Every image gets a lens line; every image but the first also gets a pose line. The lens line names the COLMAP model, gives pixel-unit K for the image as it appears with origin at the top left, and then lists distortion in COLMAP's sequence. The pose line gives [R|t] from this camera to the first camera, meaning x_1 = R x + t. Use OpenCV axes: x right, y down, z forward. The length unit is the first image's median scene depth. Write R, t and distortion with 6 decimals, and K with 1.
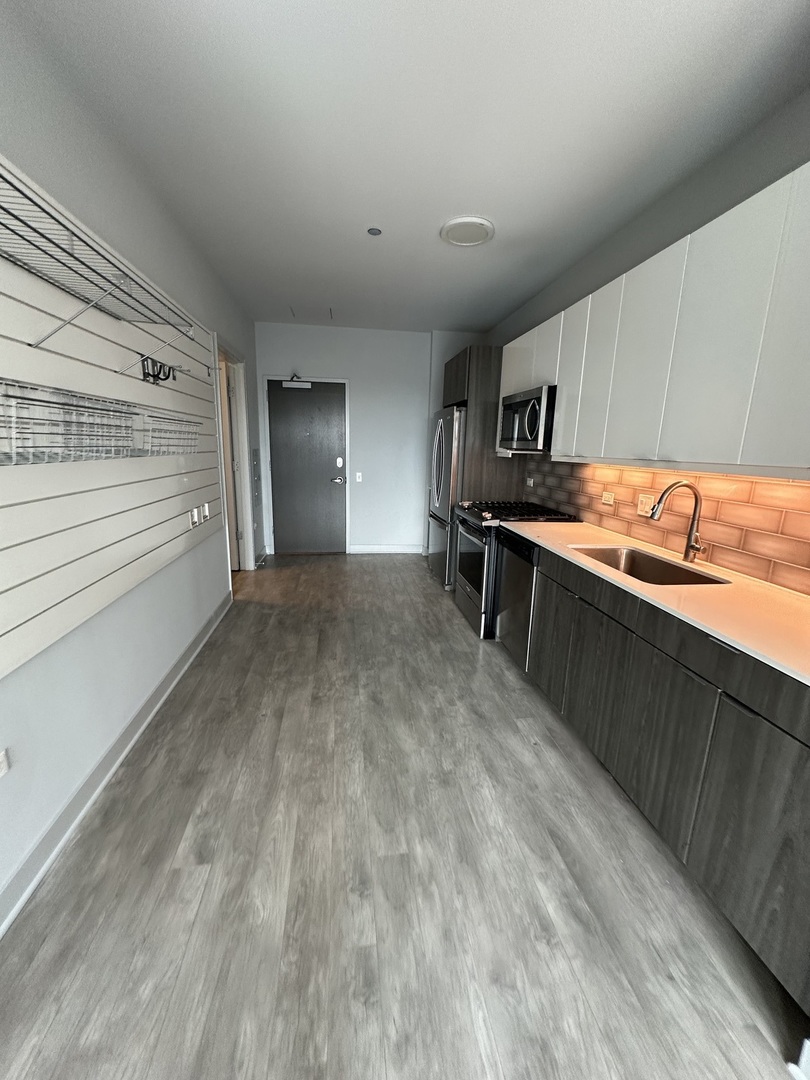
lens RADIAL K [[429.4, 0, 406.0], [0, 429.4, 538.6], [0, 0, 1]] dist [-0.000927, 0.000606]
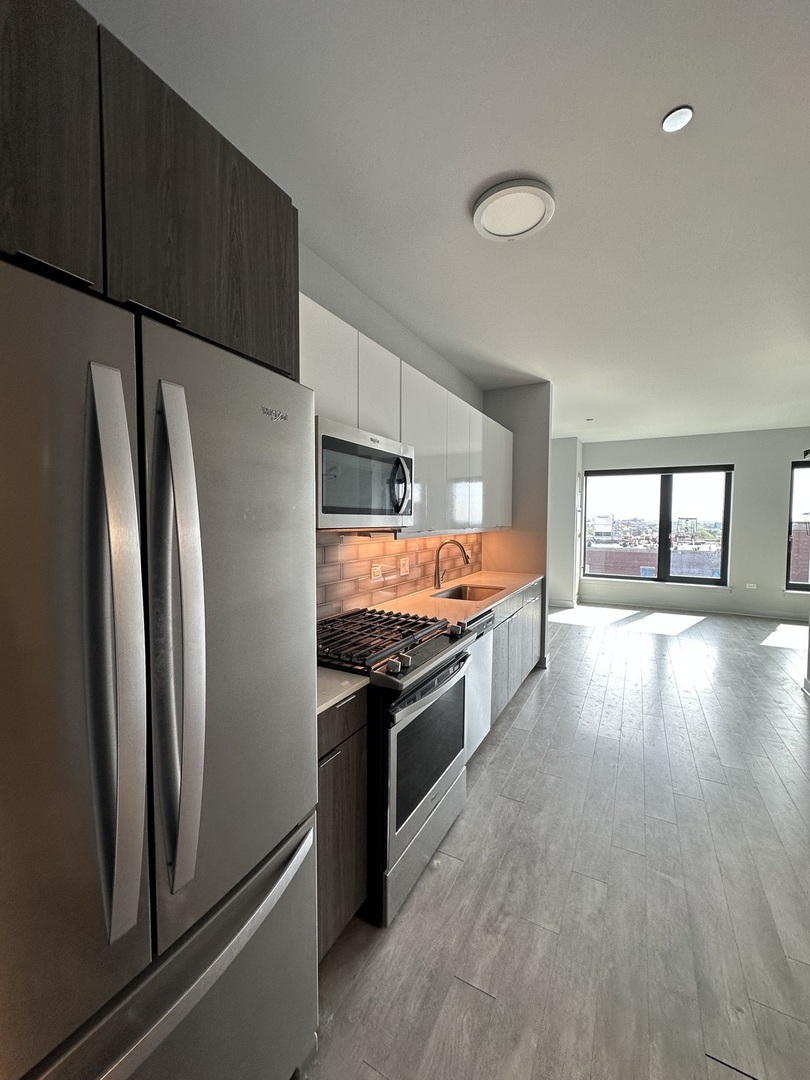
lens RADIAL K [[429.4, 0, 406.0], [0, 429.4, 539.5], [0, 0, 1]] dist [-0.000927, 0.000606]
pose [[-0.800487, -0.060684, 0.596270, -0.148021], [0.101665, 0.966696, 0.234868, -0.388388], [-0.590664, 0.248628, -0.767658, 1.696300]]
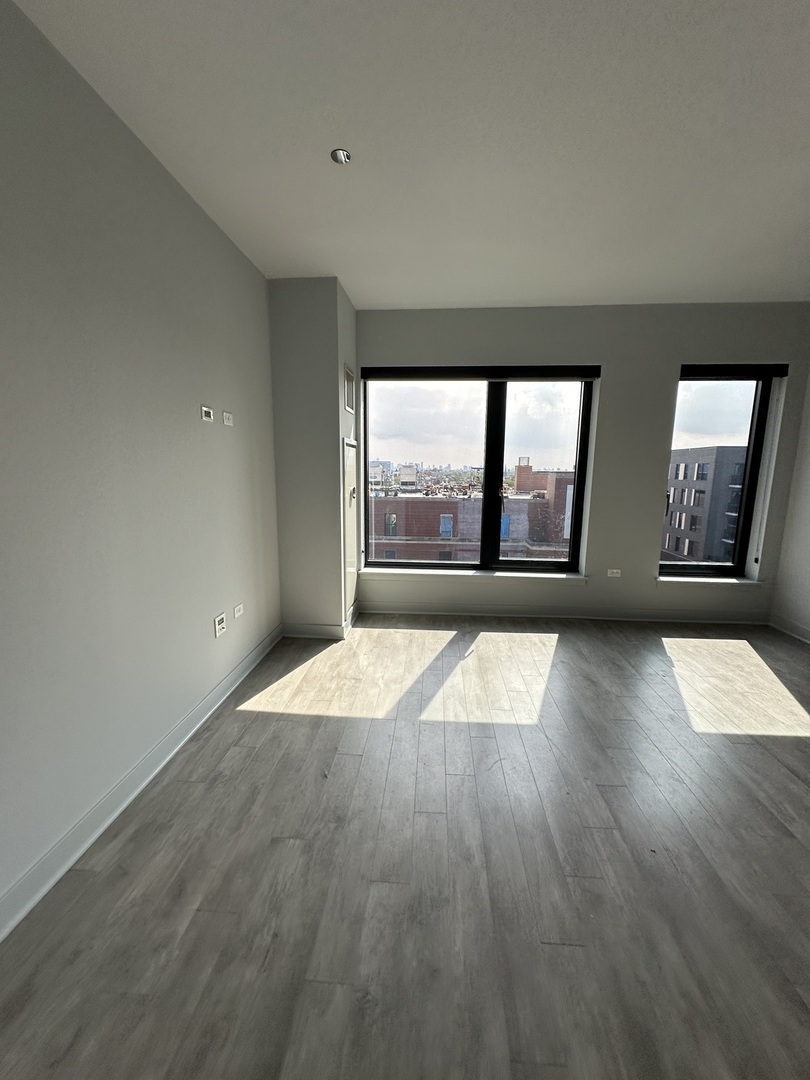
lens RADIAL K [[429.4, 0, 407.4], [0, 429.4, 541.0], [0, 0, 1]] dist [-0.000927, 0.000606]
pose [[-0.976264, -0.071337, 0.204501, 0.113461], [0.010152, 0.928091, 0.372216, -0.054464], [-0.216348, 0.365457, -0.905337, 0.299315]]
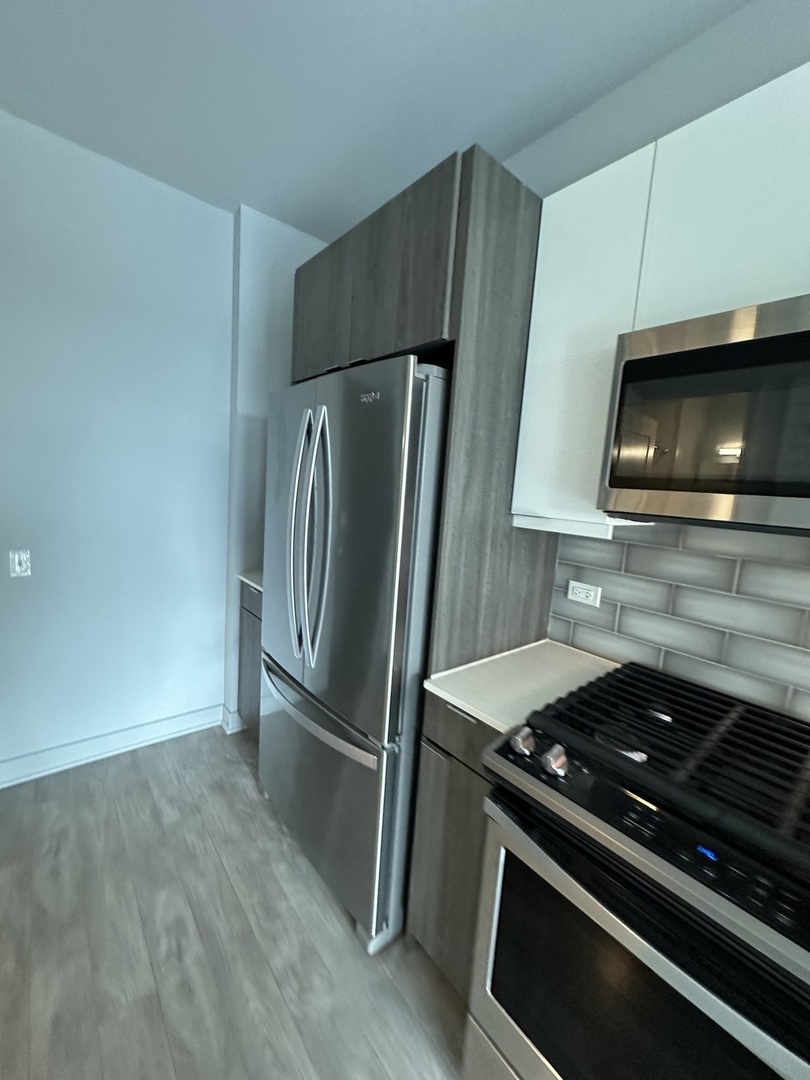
lens RADIAL K [[429.4, 0, 418.3], [0, 429.4, 539.3], [0, 0, 1]] dist [-0.000927, 0.000606]
pose [[0.844082, -0.036362, 0.534980, -0.050536], [0.069089, 0.996757, -0.041259, -0.249584], [-0.531745, 0.071787, 0.843857, 1.085857]]
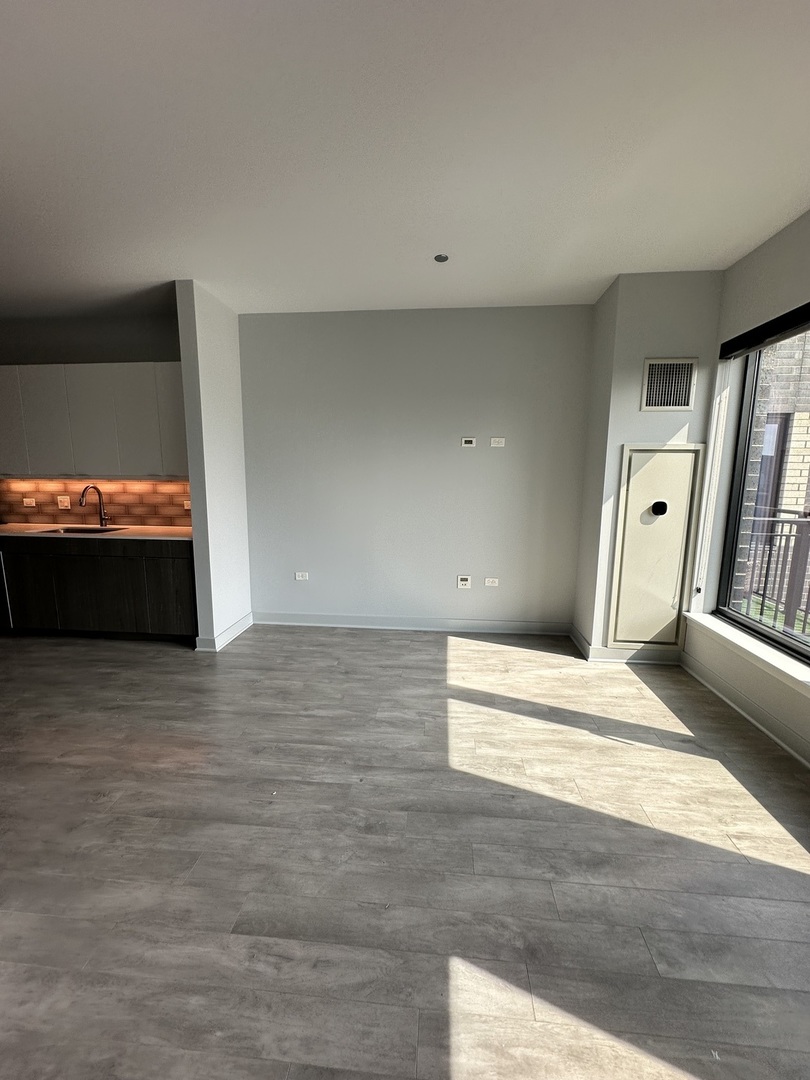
lens RADIAL K [[429.4, 0, 404.2], [0, 429.4, 540.9], [0, 0, 1]] dist [-0.000927, 0.000606]
pose [[0.236929, -0.172001, 0.956180, -0.656593], [0.204787, 0.970932, 0.123911, 0.114412], [-0.949698, 0.166456, 0.265265, -0.586533]]
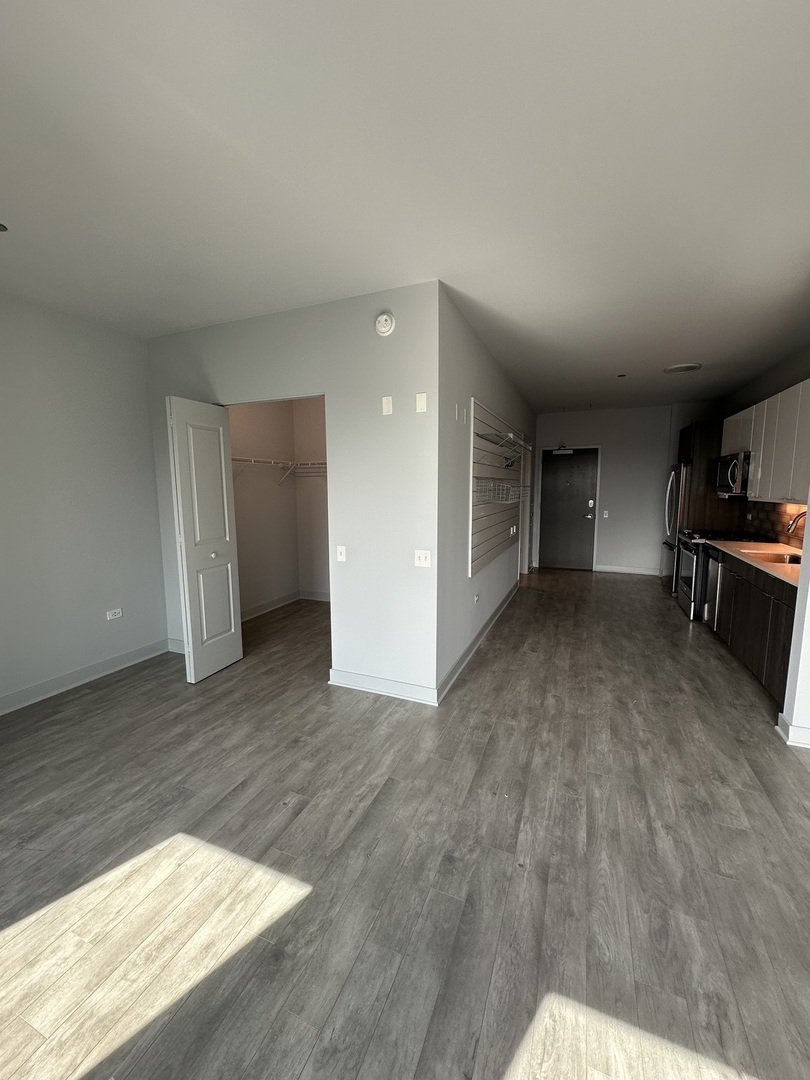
lens RADIAL K [[429.4, 0, 405.7], [0, 429.4, 539.2], [0, 0, 1]] dist [-0.000927, 0.000606]
pose [[0.855736, 0.032829, -0.516371, 0.102326], [-0.083063, 0.993758, -0.074474, 0.172538], [0.510702, 0.106622, 0.853121, -0.918621]]
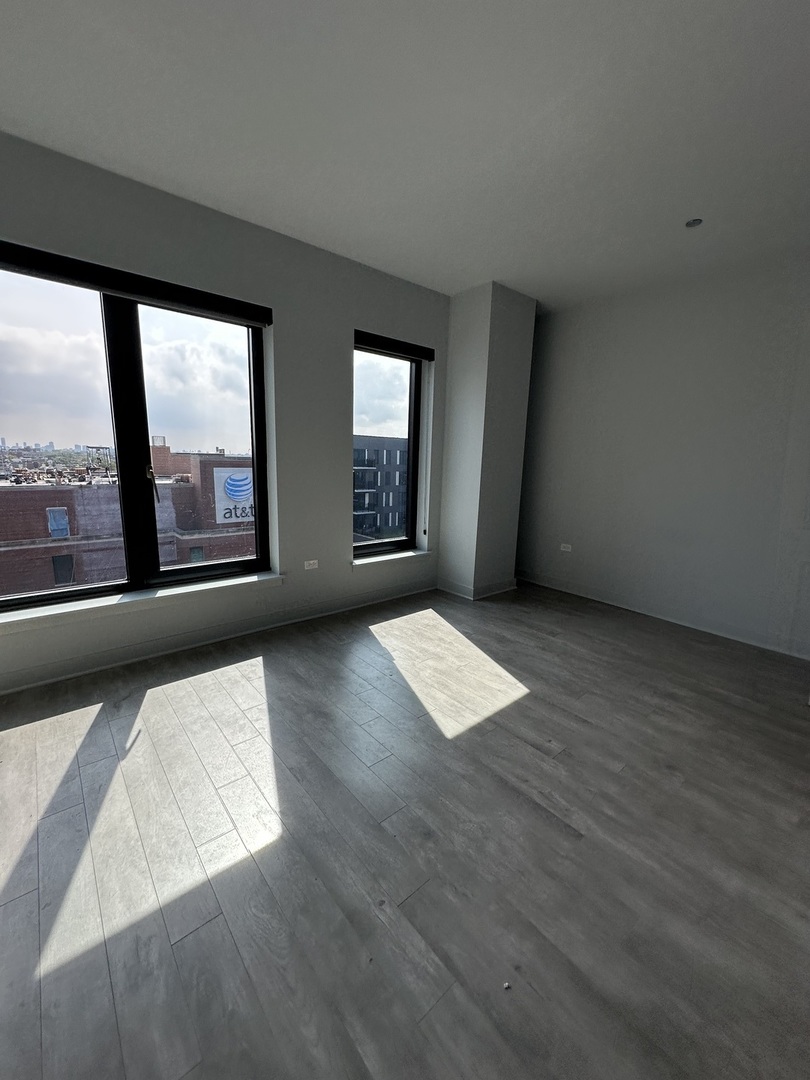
lens RADIAL K [[429.4, 0, 406.8], [0, 429.4, 539.9], [0, 0, 1]] dist [-0.000927, 0.000606]
pose [[-0.845487, 0.050573, -0.531596, 0.145745], [-0.161472, 0.924689, 0.344785, 0.049161], [0.508997, 0.377349, -0.773647, -0.037727]]
